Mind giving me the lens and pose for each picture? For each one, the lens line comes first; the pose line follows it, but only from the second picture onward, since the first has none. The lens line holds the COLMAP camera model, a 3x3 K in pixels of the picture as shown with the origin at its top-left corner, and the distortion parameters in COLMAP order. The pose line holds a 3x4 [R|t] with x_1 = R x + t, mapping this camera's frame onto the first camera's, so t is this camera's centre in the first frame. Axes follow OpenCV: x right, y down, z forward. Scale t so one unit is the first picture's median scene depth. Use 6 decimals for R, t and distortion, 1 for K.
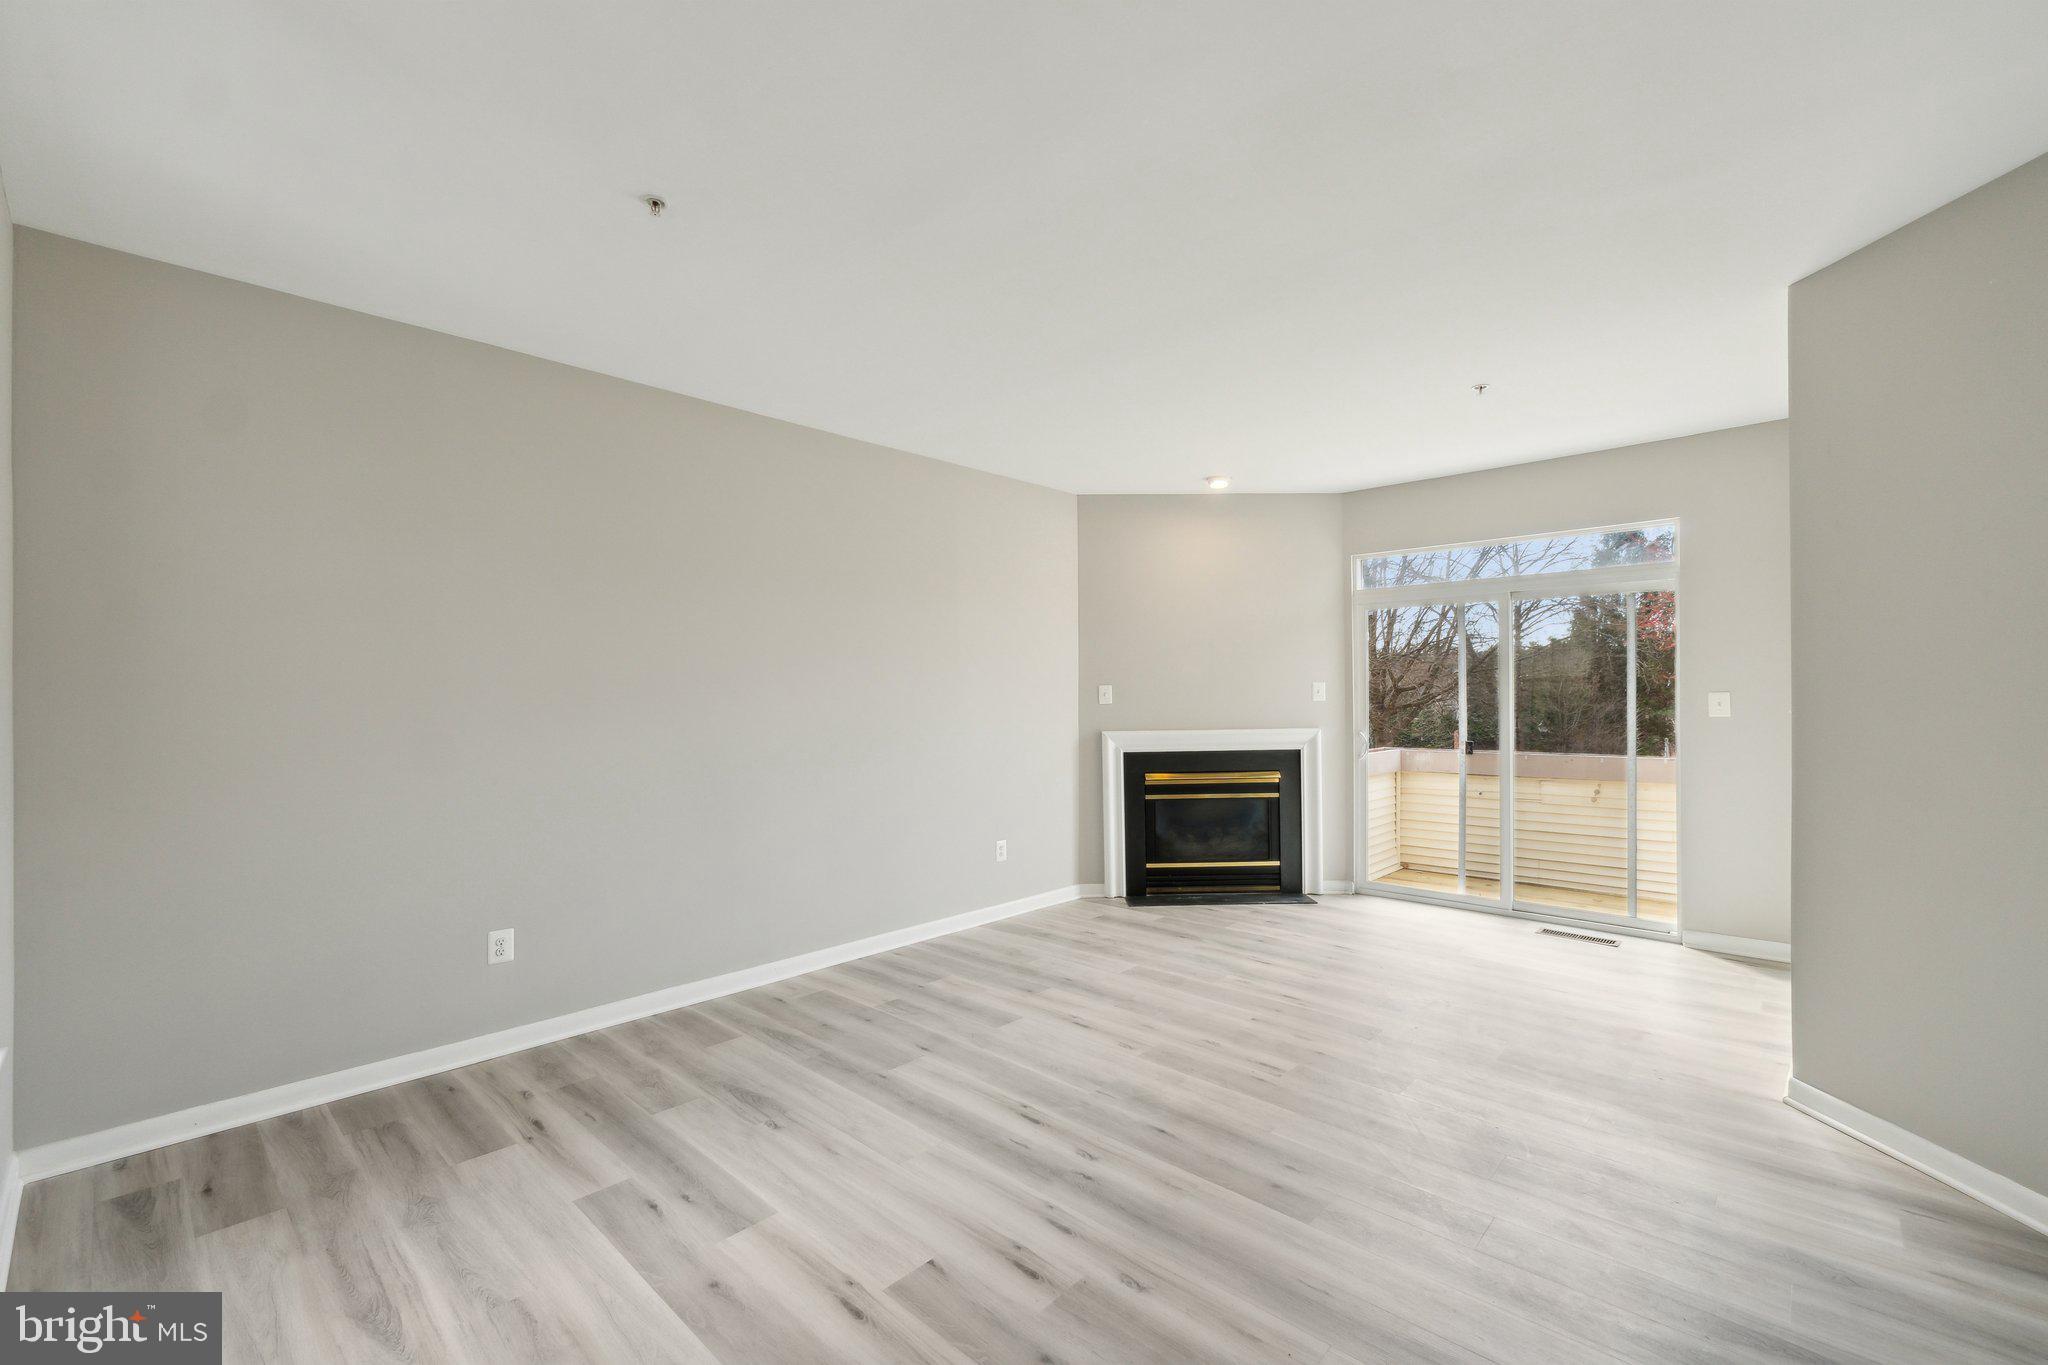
lens RADIAL K [[858.2, 0, 1027.8], [0, 858.2, 683.6], [0, 0, 1]] dist [-0.009247, 0.000027]
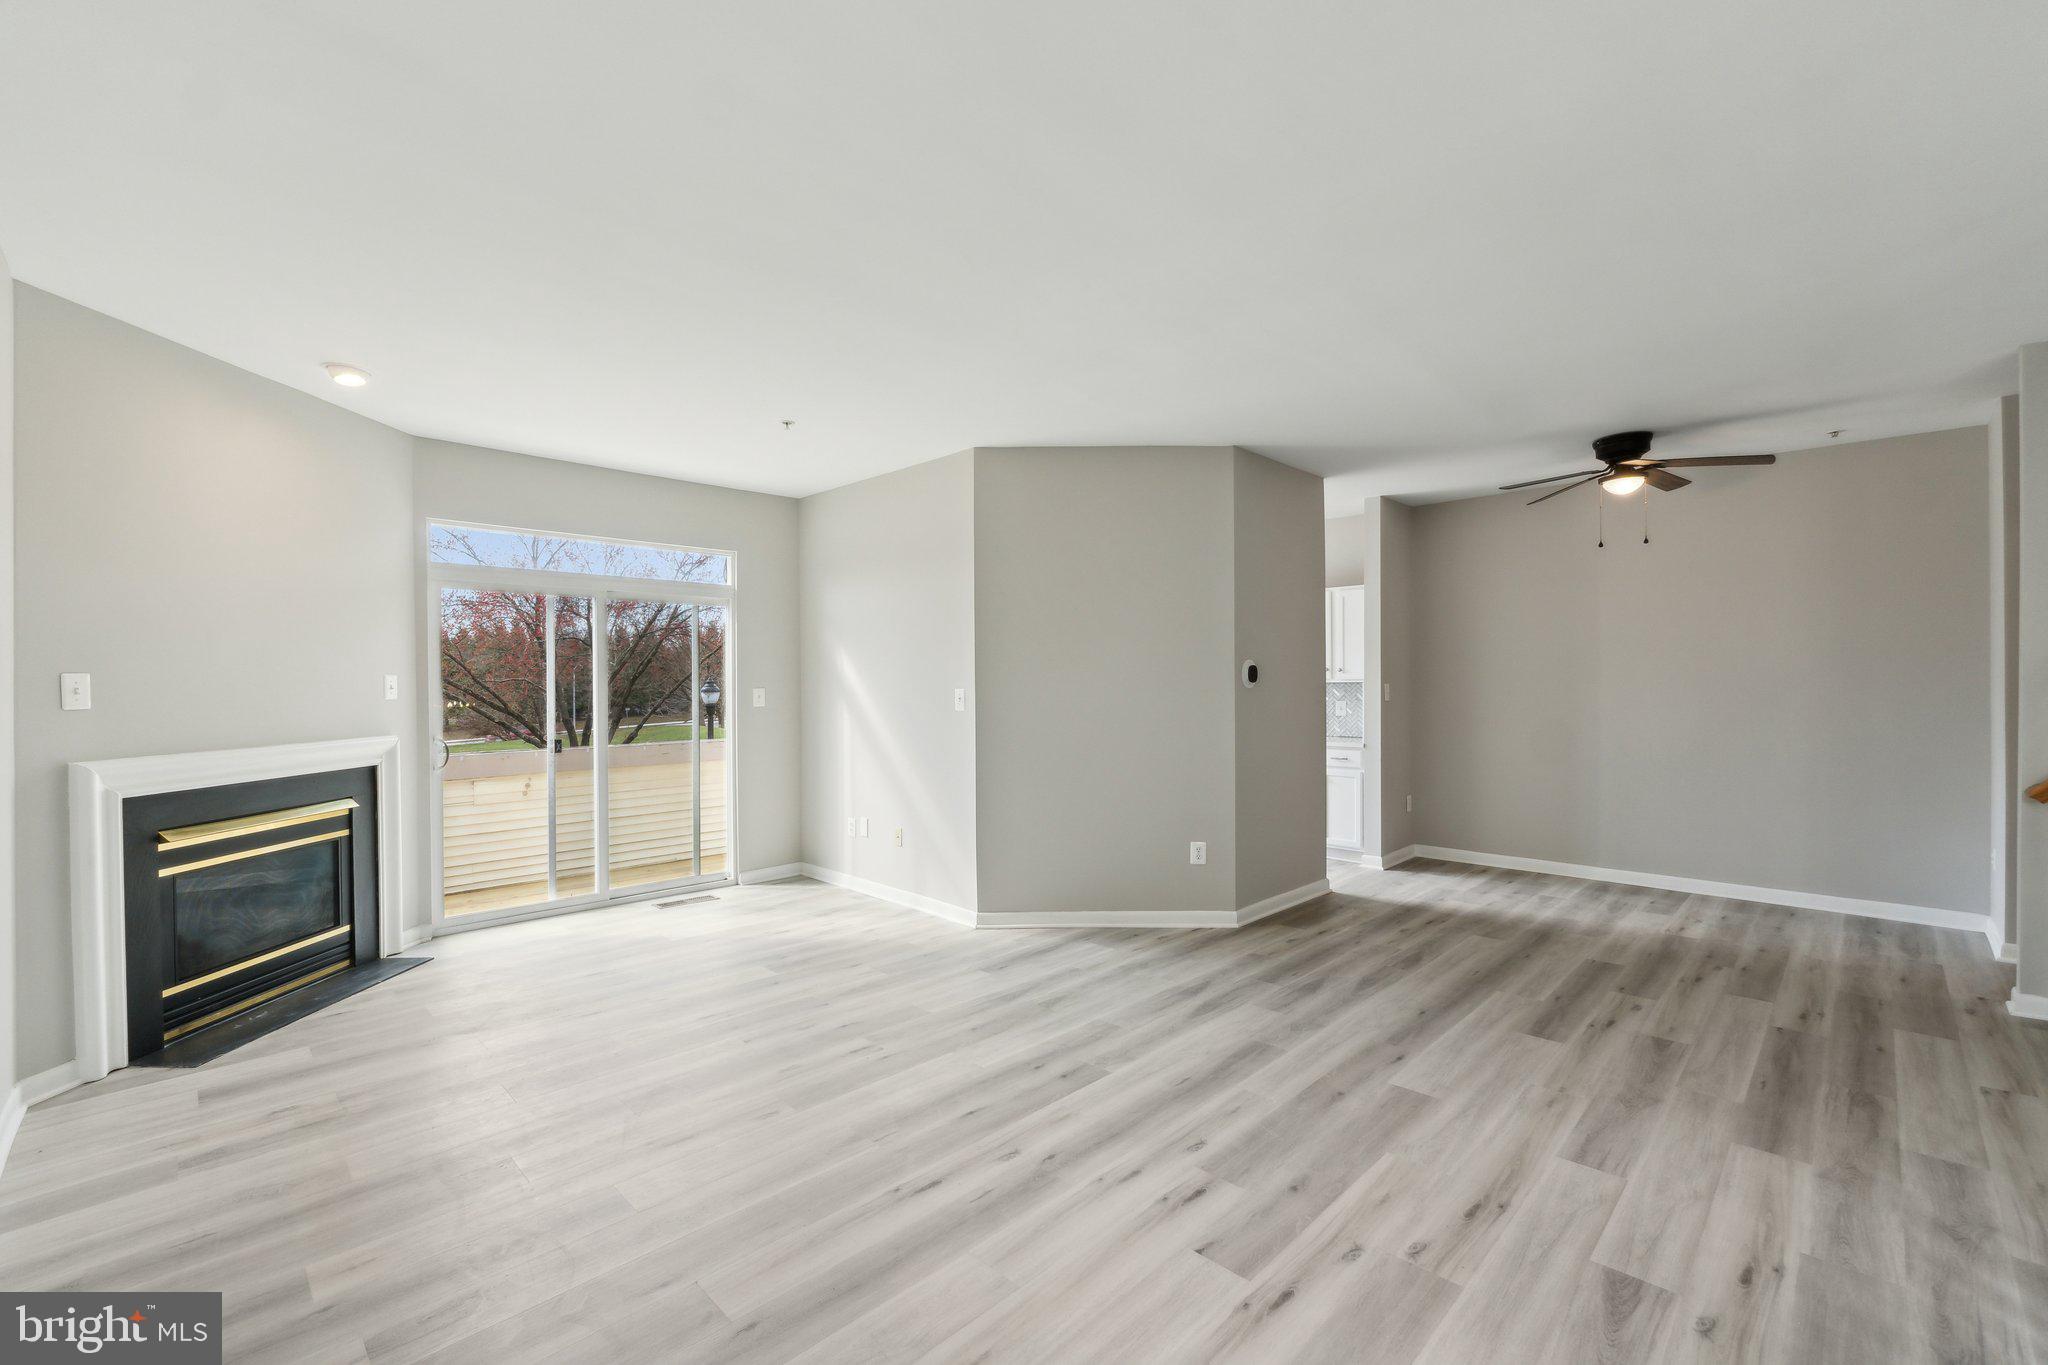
lens RADIAL K [[858.2, 0, 1019.8], [0, 858.2, 687.4], [0, 0, 1]] dist [-0.009247, 0.000027]
pose [[0.039938, 0.002471, 0.999199, -0.414136], [-0.006344, 0.999977, -0.002219, 0.008272], [-0.999182, -0.006250, 0.039953, 0.433838]]
